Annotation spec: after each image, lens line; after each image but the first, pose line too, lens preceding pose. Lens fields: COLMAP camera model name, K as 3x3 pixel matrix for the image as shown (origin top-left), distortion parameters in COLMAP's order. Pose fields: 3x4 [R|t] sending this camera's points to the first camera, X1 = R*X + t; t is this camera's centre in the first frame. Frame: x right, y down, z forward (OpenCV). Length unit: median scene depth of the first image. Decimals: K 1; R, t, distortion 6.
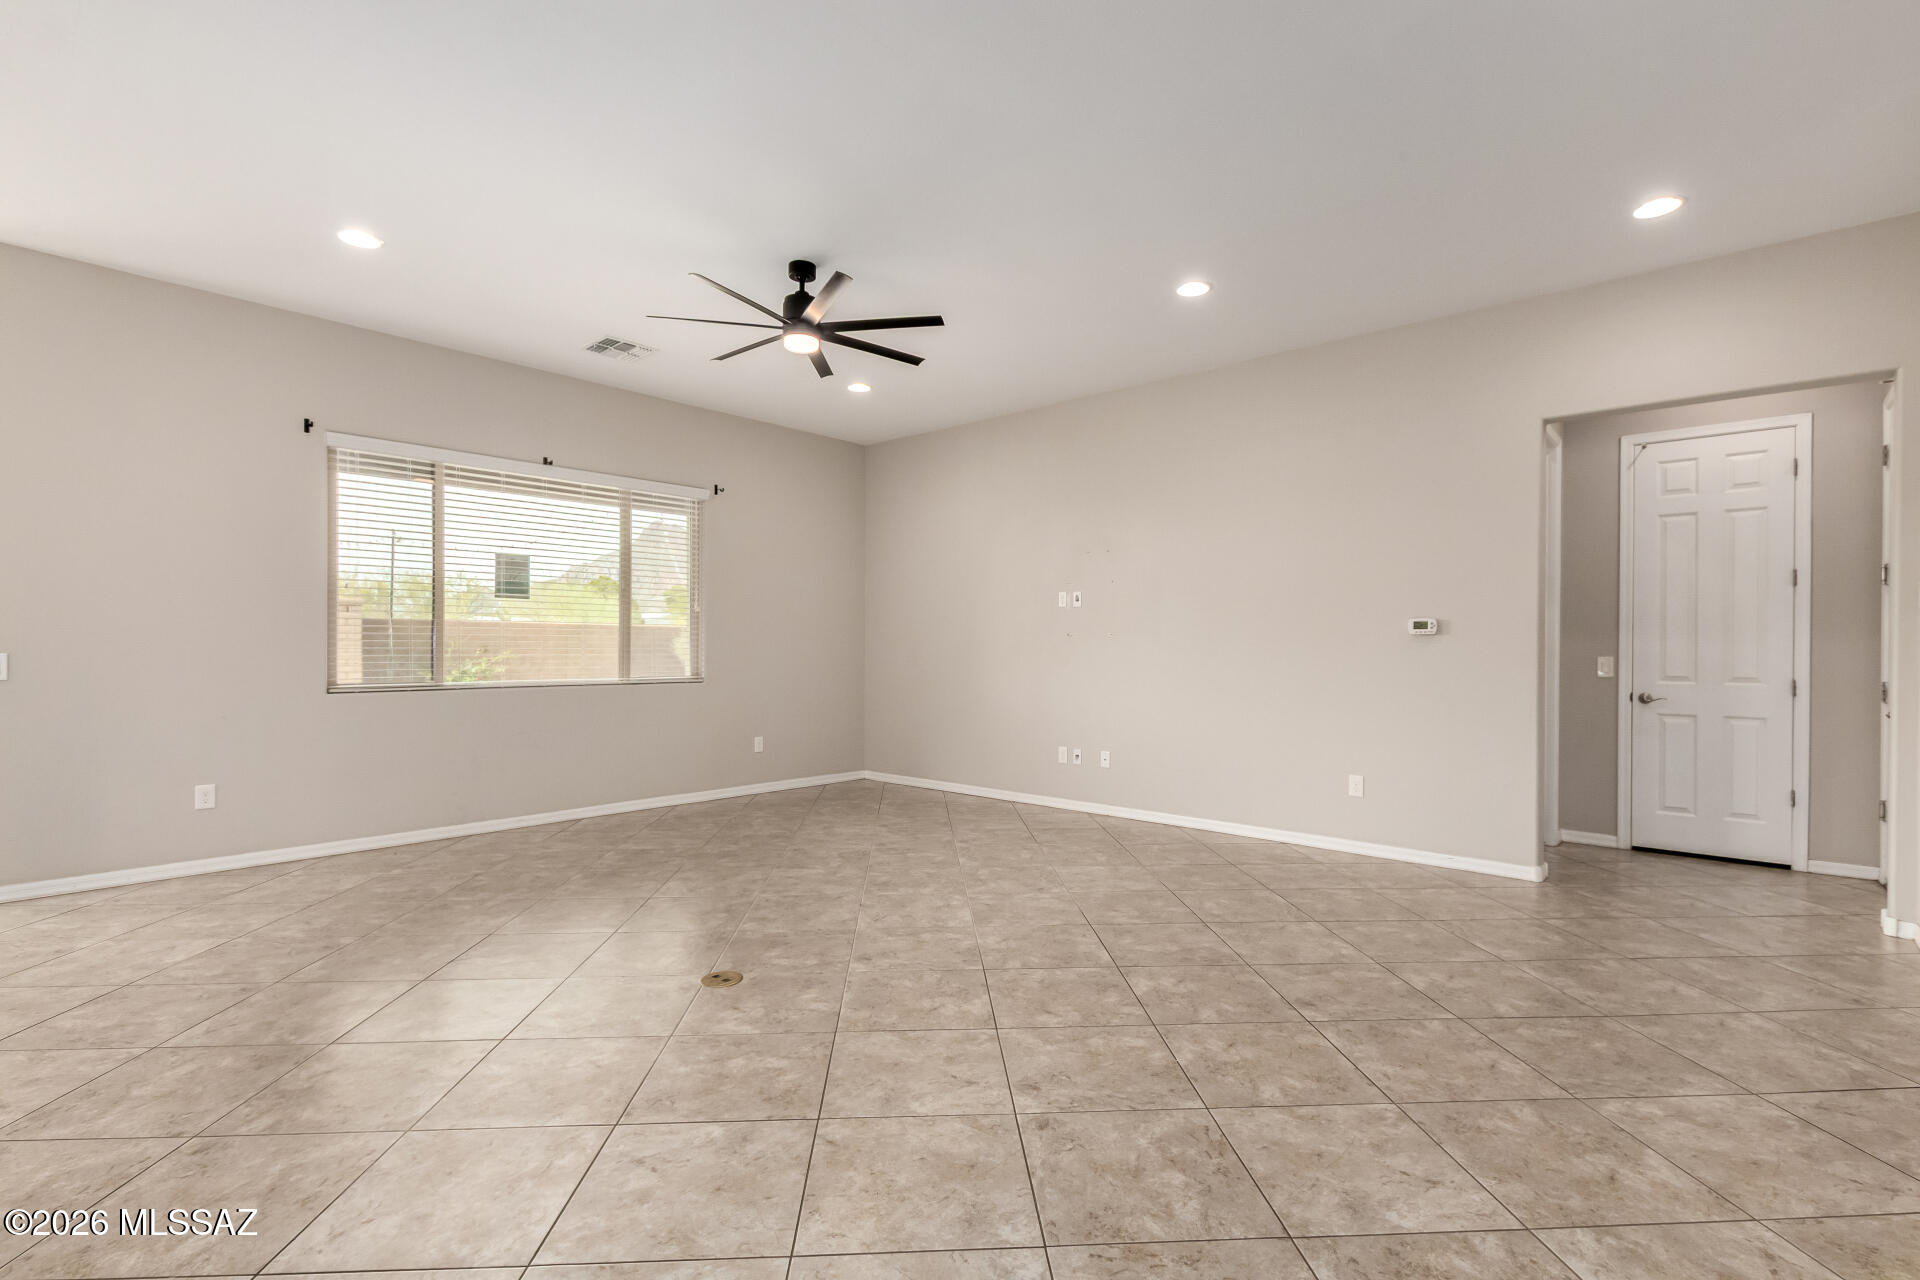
lens RADIAL K [[879.4, 0, 969.7], [0, 879.4, 639.5], [0, 0, 1]] dist [0.006826, -0.003624]
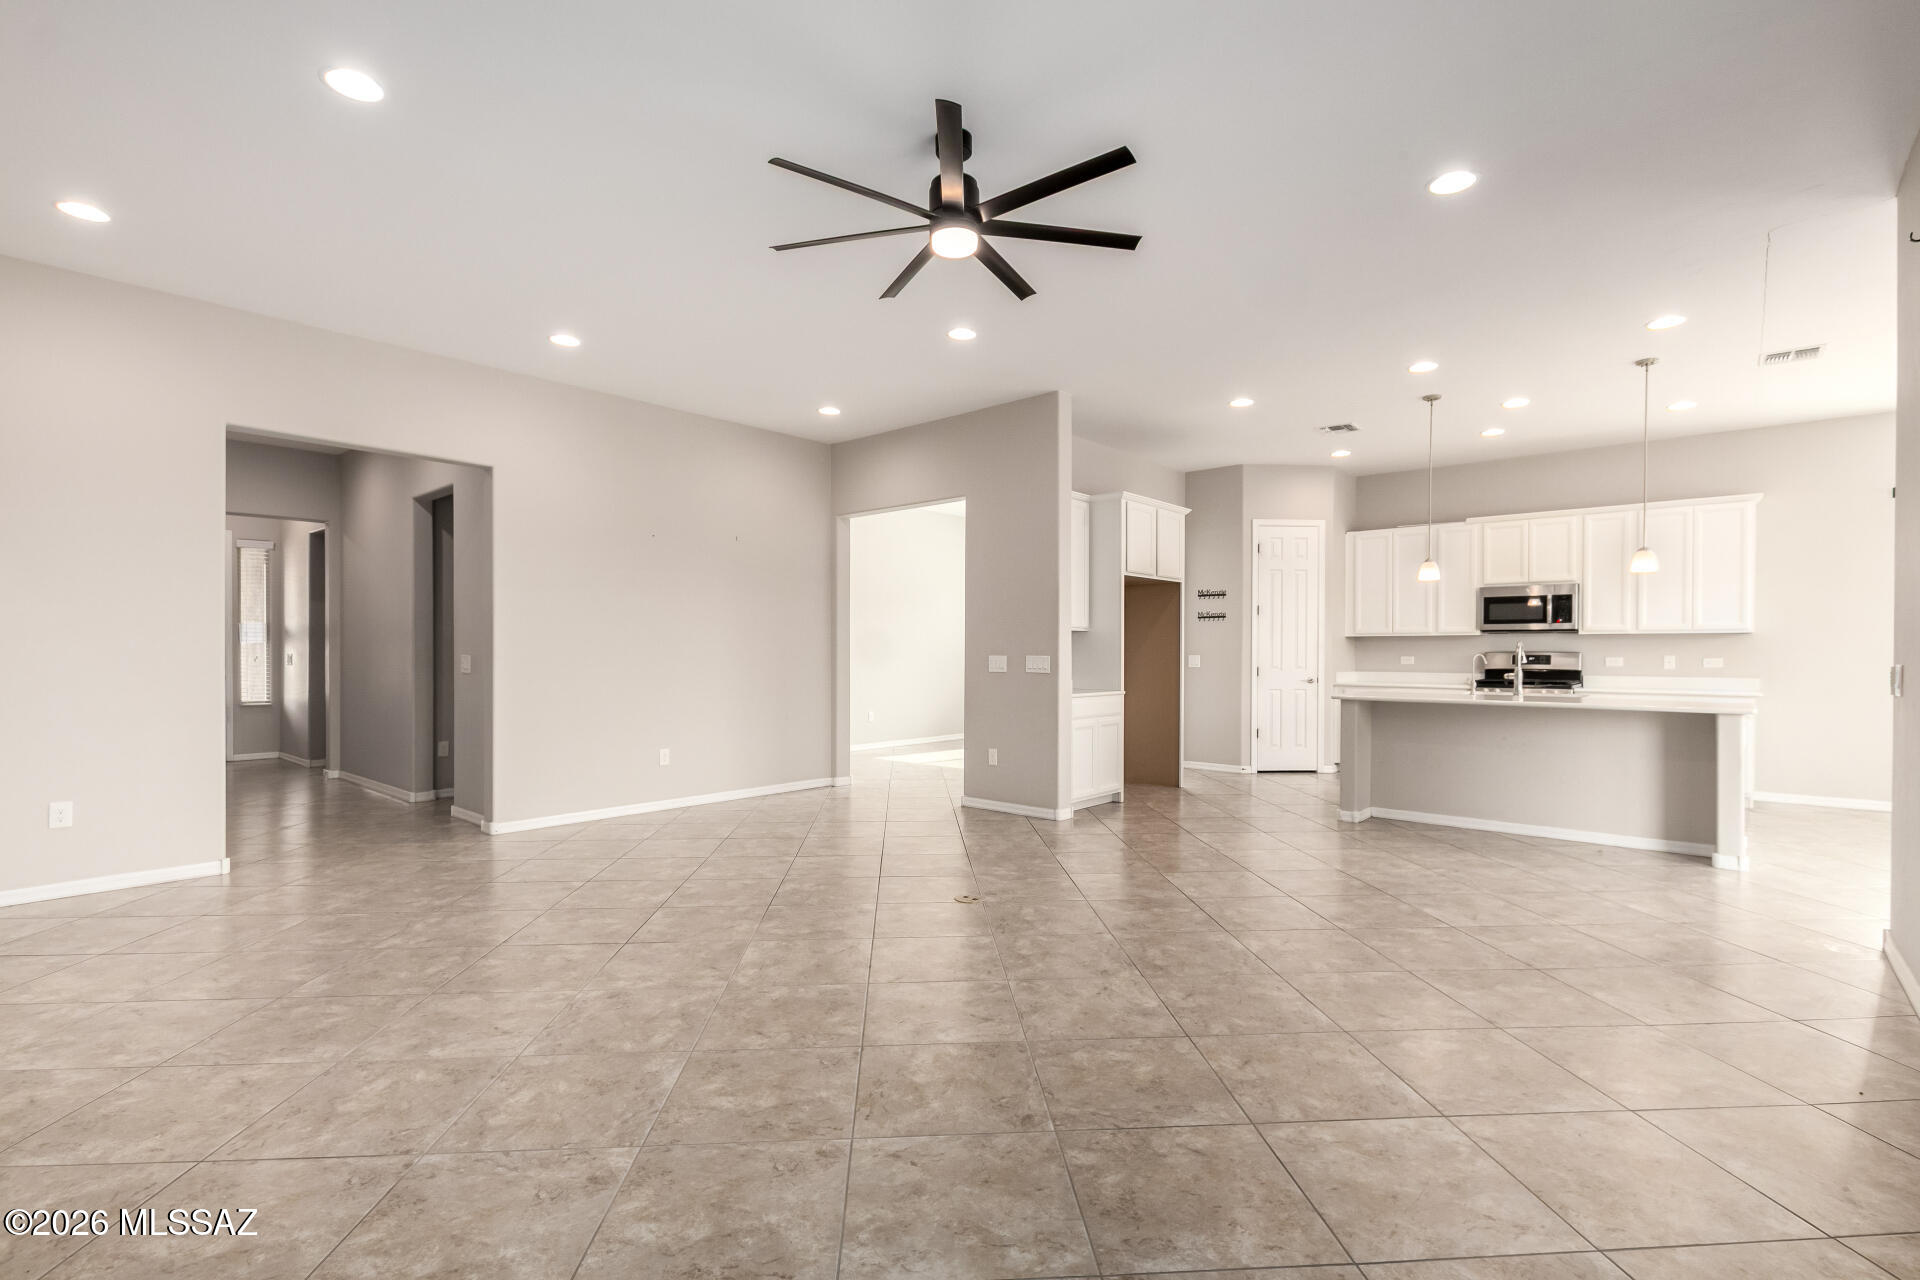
lens RADIAL K [[879.4, 0, 961.2], [0, 879.4, 653.7], [0, 0, 1]] dist [0.006826, -0.003624]
pose [[-0.999974, -0.007137, 0.001020, -0.195158], [-0.007144, 0.999951, -0.006893, 0.015622], [-0.000971, -0.006901, -0.999976, 1.711273]]
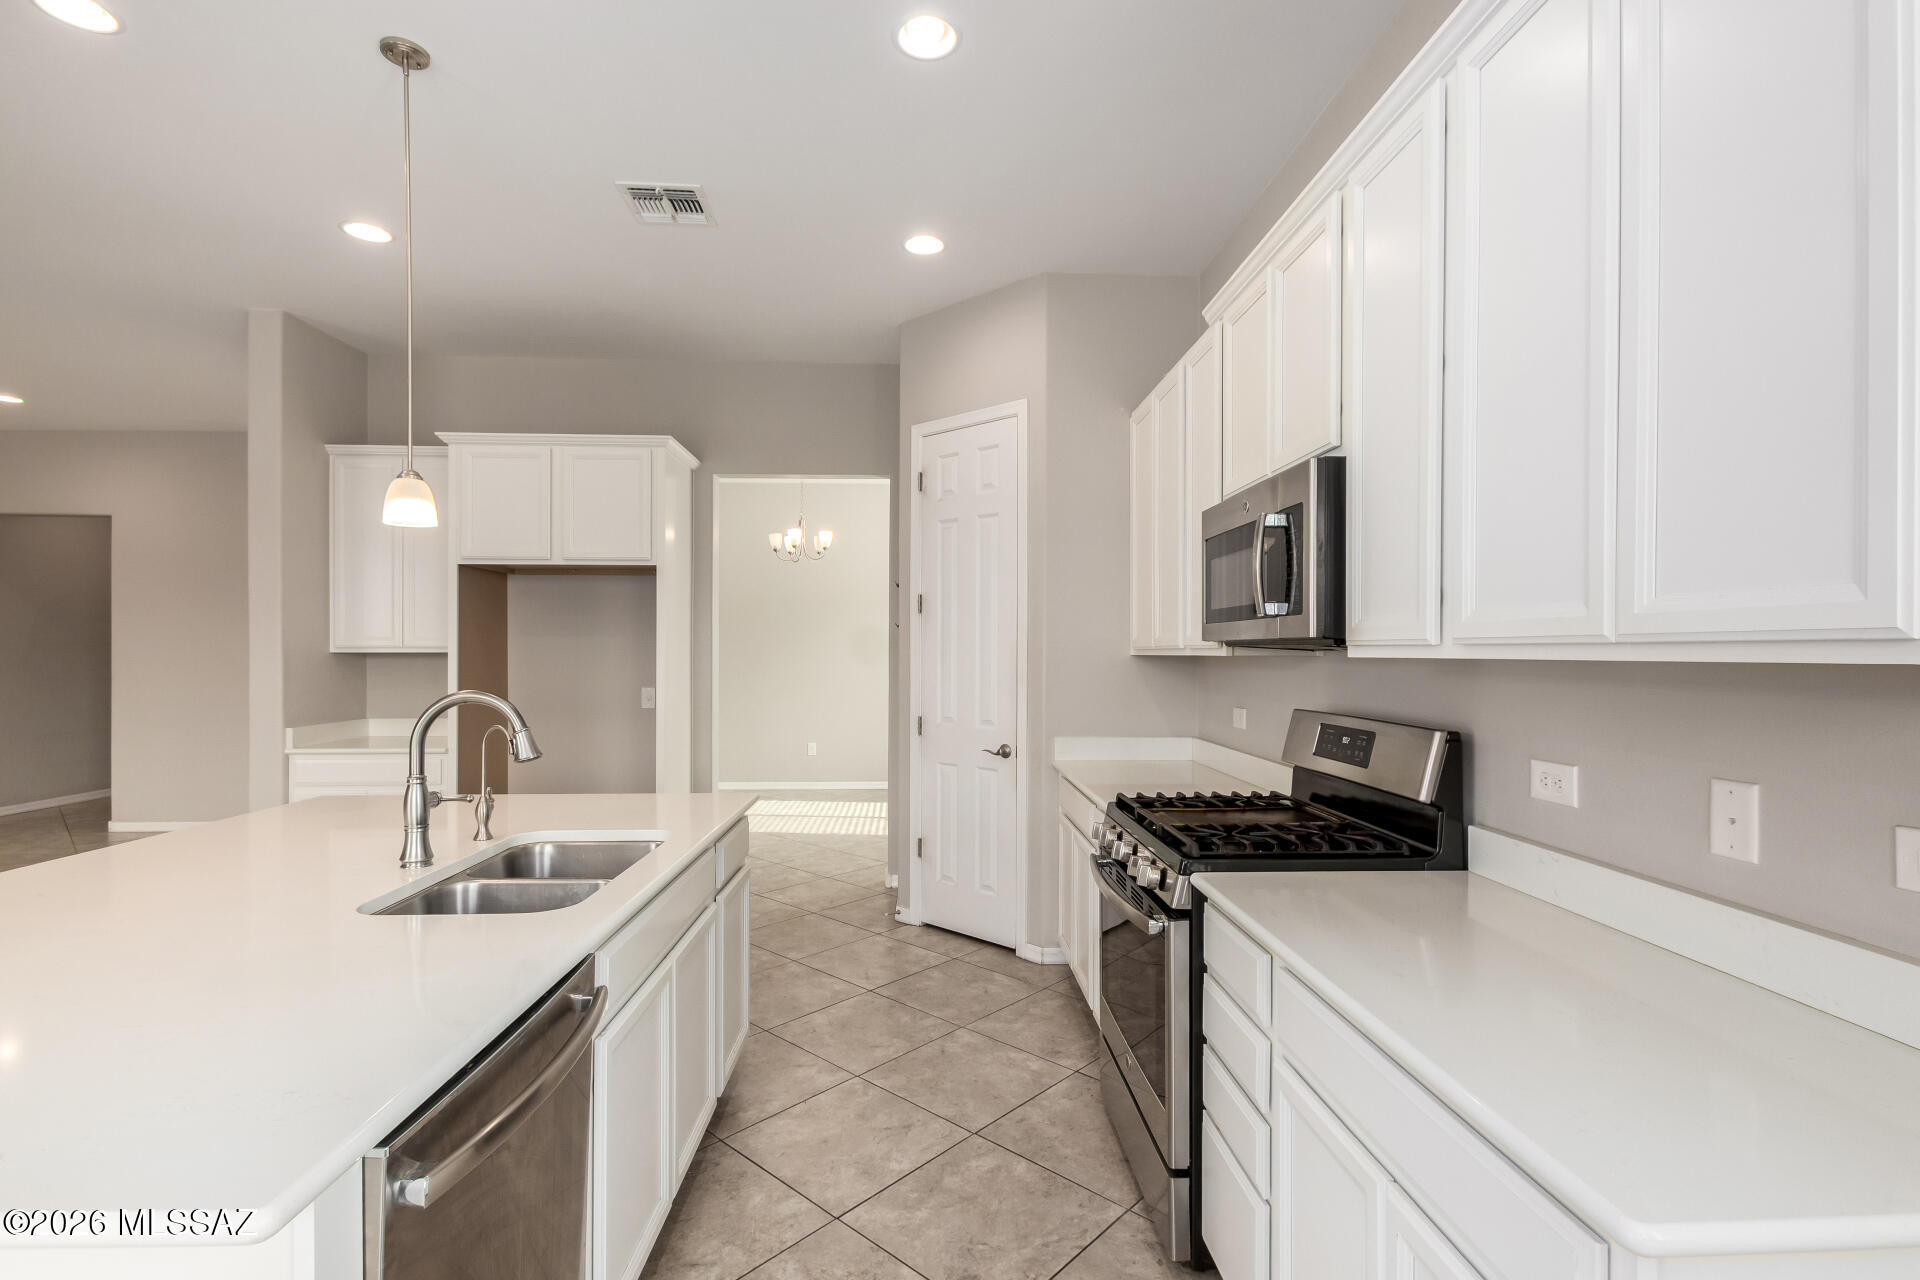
lens RADIAL K [[879.4, 0, 958.9], [0, 879.4, 651.0], [0, 0, 1]] dist [0.006826, -0.003624]
pose [[-0.690741, -0.005991, 0.723077, -1.614286], [-0.011554, 0.999929, -0.002752, -0.044418], [-0.723010, -0.010256, -0.690762, 0.390383]]
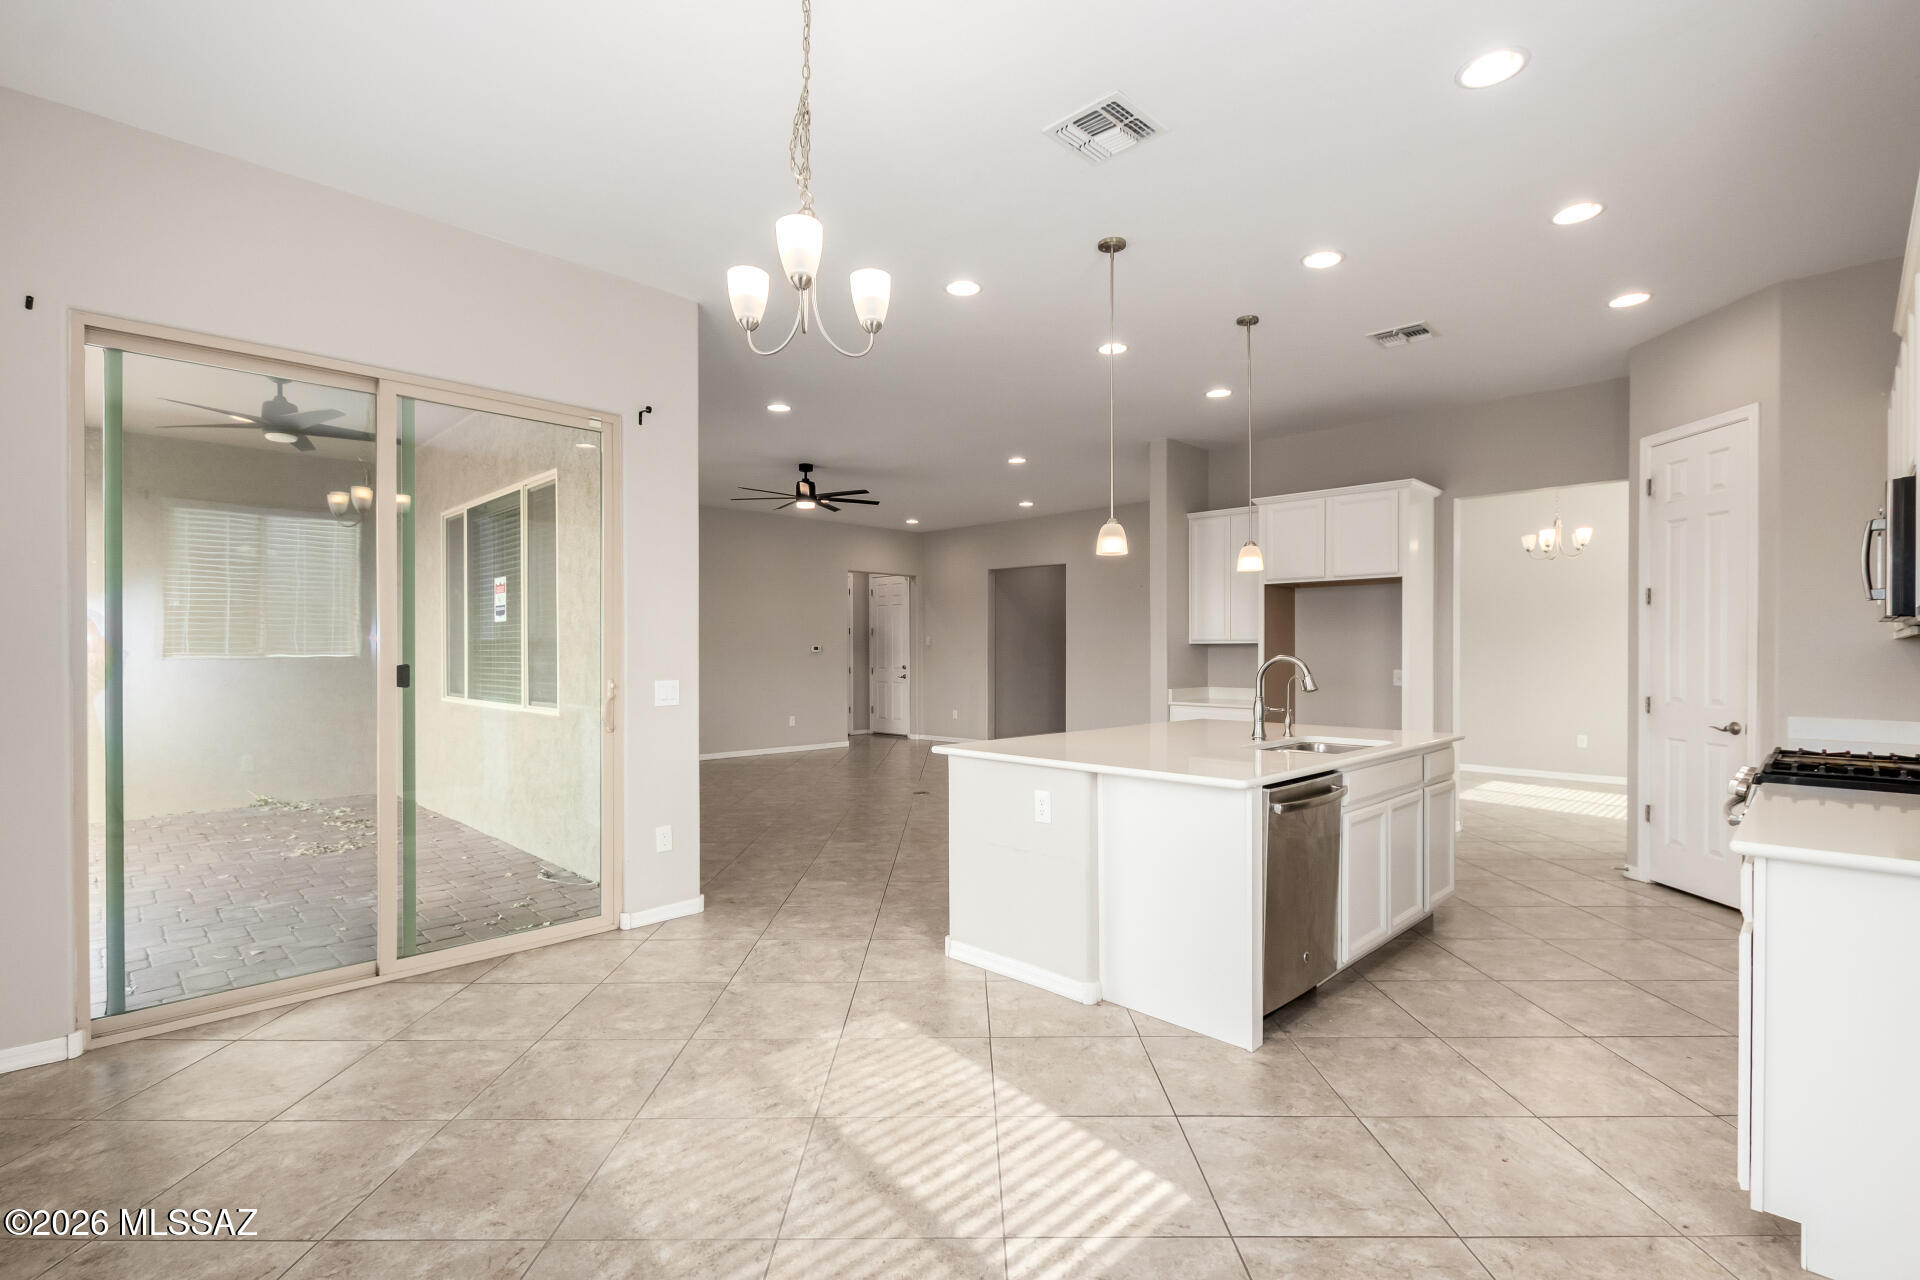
lens RADIAL K [[879.4, 0, 954.2], [0, 879.4, 654.5], [0, 0, 1]] dist [0.006826, -0.003624]
pose [[0.072756, -0.009318, 0.997306, -2.048755], [-0.009413, 0.999905, 0.010029, -0.028816], [-0.997305, -0.010118, 0.072662, 0.533233]]
